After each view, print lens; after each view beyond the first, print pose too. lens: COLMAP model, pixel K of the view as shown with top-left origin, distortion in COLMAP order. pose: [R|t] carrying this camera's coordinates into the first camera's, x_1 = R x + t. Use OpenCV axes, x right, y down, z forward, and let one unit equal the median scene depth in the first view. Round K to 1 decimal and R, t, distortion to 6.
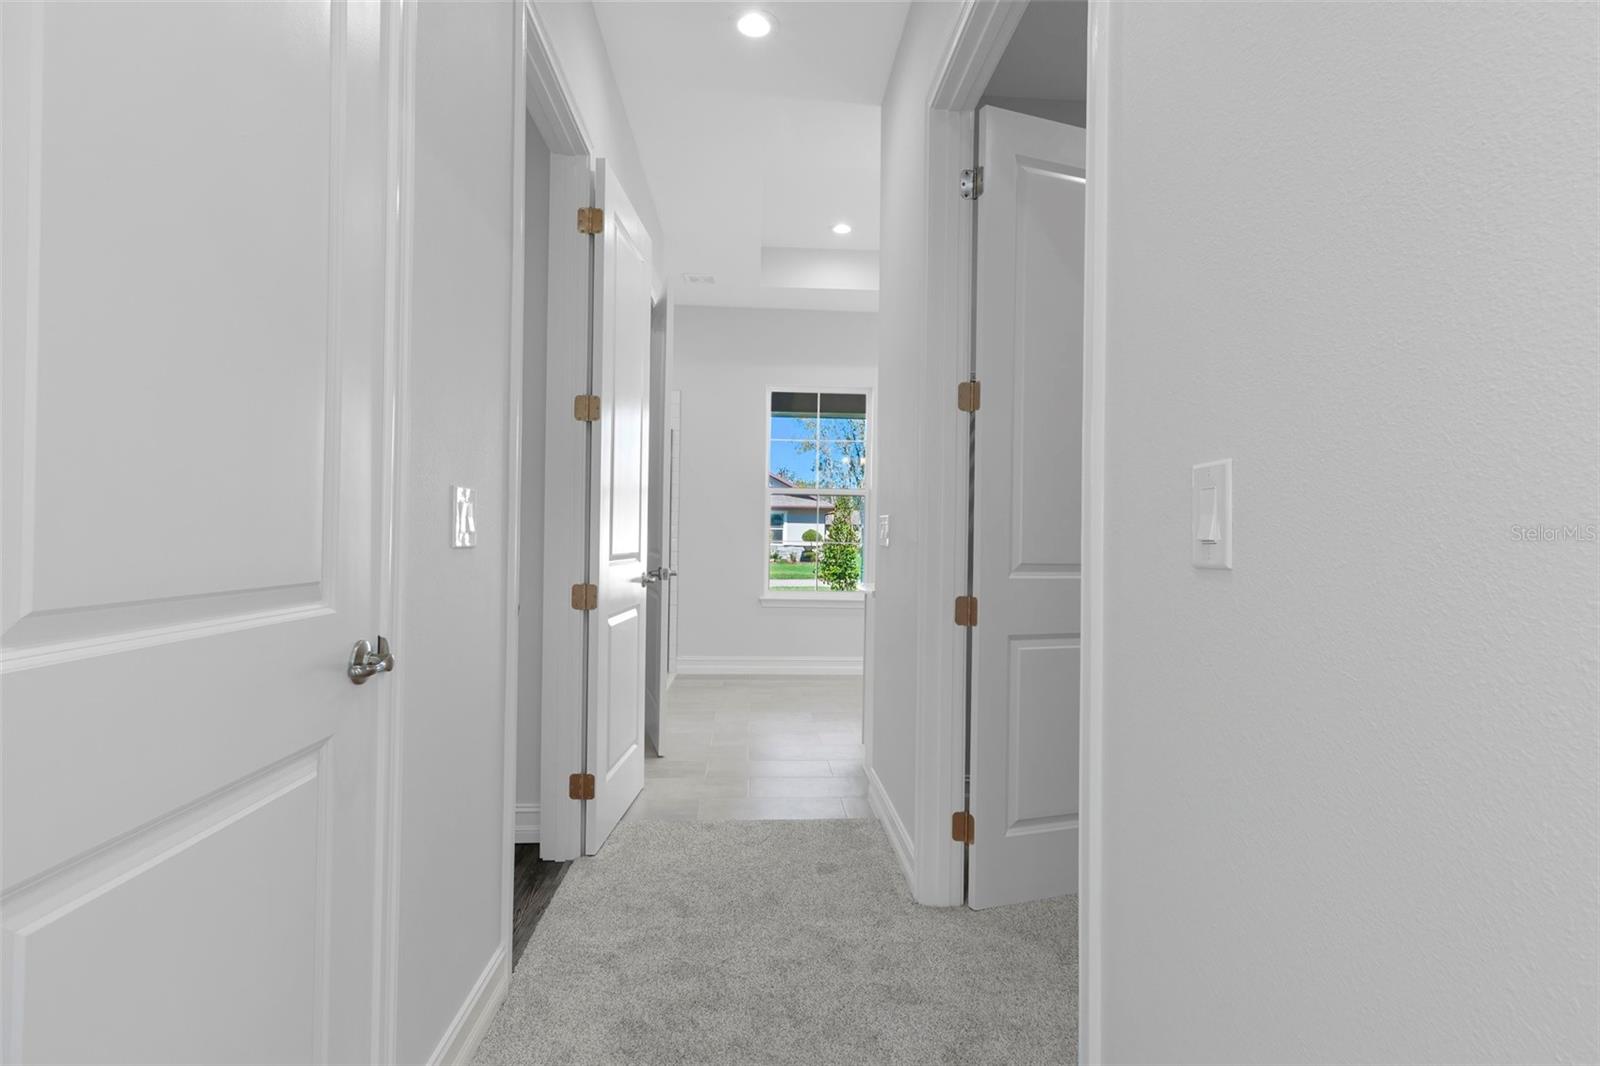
lens RADIAL K [[837.0, 0, 800.0], [0, 837.0, 533.0], [0, 0, 1]] dist [-0.001546, -0.000275]
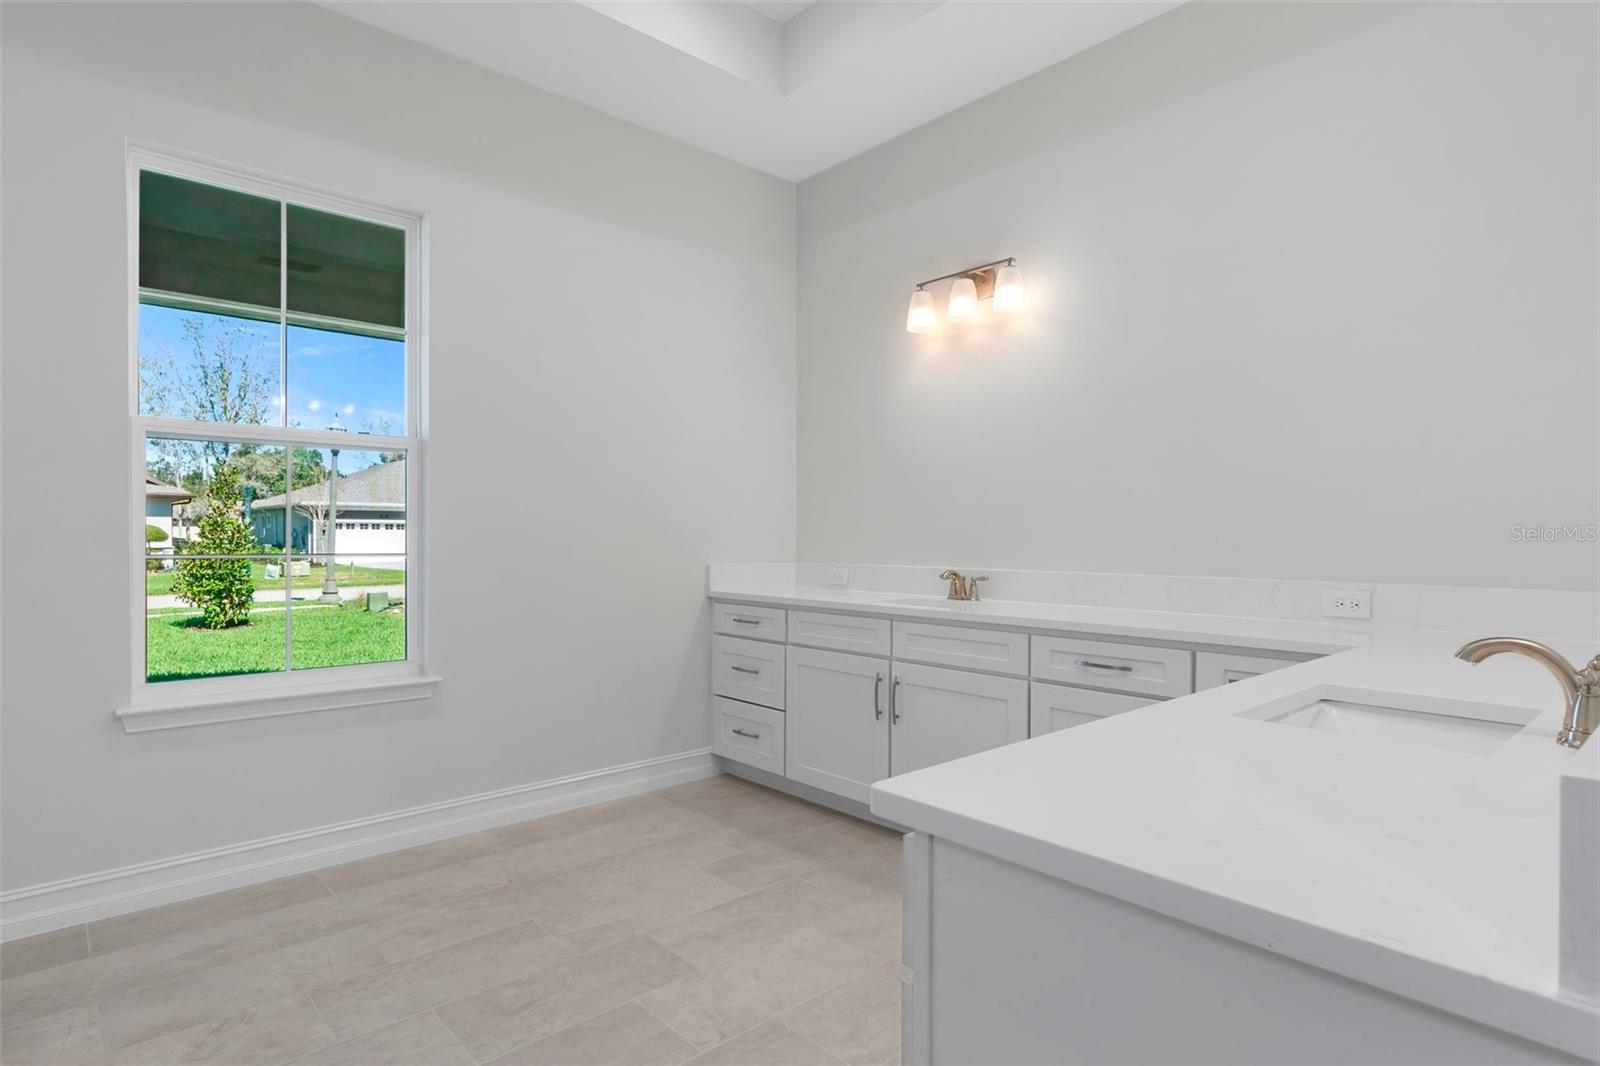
lens RADIAL K [[837.0, 0, 800.0], [0, 837.0, 533.0], [0, 0, 1]] dist [-0.001546, -0.000275]
pose [[0.774253, -0.006318, 0.632845, -0.025249], [0.002181, 0.999971, 0.007315, -0.001987], [-0.632872, -0.004283, 0.774244, 0.276955]]
